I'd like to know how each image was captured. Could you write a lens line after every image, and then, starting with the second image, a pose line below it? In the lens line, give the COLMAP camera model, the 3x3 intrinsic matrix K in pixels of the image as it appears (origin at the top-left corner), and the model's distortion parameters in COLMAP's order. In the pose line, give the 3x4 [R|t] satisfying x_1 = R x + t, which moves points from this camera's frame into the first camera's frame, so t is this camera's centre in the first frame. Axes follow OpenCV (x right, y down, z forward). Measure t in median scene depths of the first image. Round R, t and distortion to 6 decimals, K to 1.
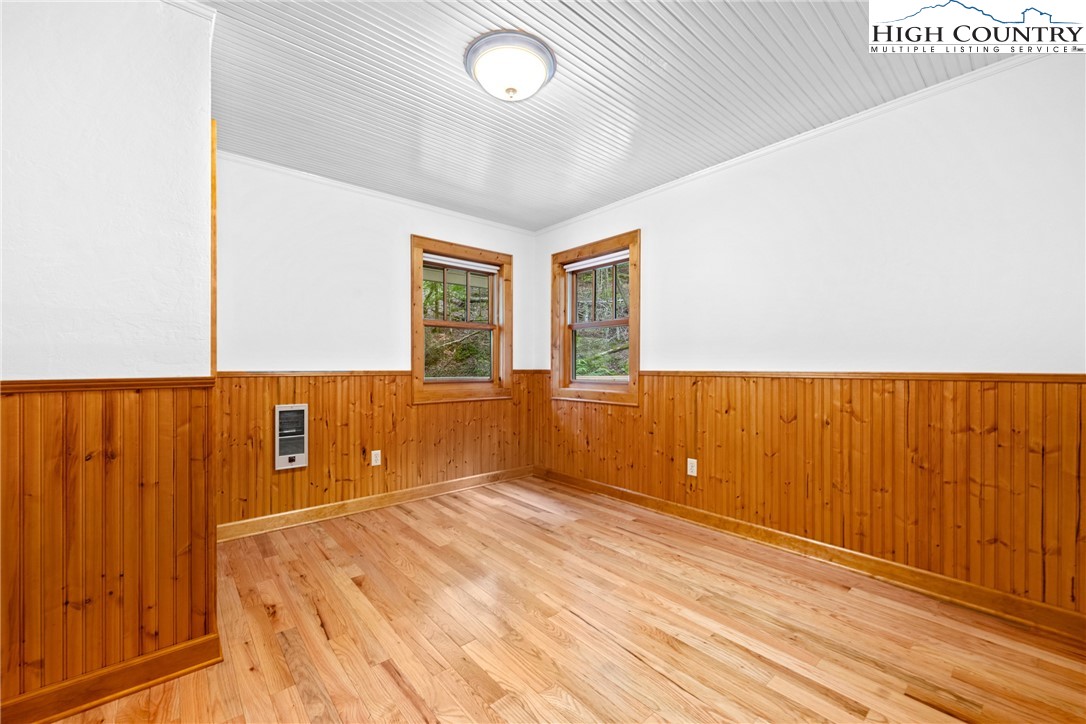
lens RADIAL K [[433.6, 0, 543.0], [0, 433.6, 362.0], [0, 0, 1]] dist [-0.000525, -0.000049]
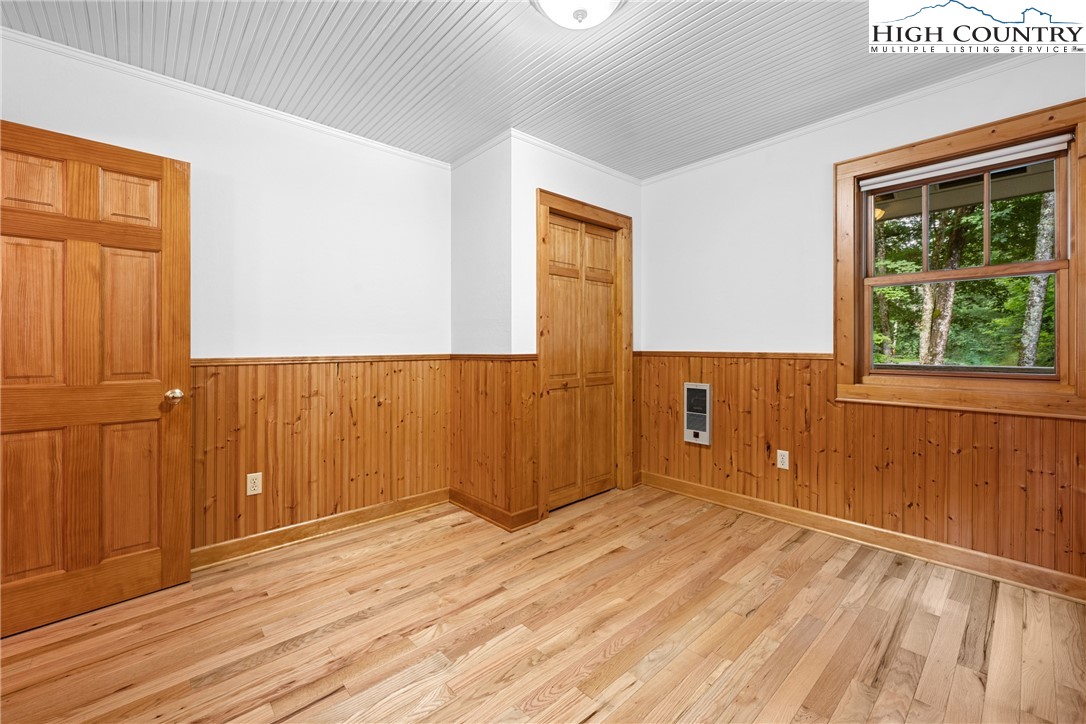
lens RADIAL K [[445.2, 0, 543.3], [0, 445.2, 343.4], [0, 0, 1]] dist [-0.002127, -0.000286]
pose [[0.029296, -0.003800, -0.999564, 0.485215], [0.011039, 0.999933, -0.003478, 0.000215], [0.999510, -0.010933, 0.029336, 0.578432]]
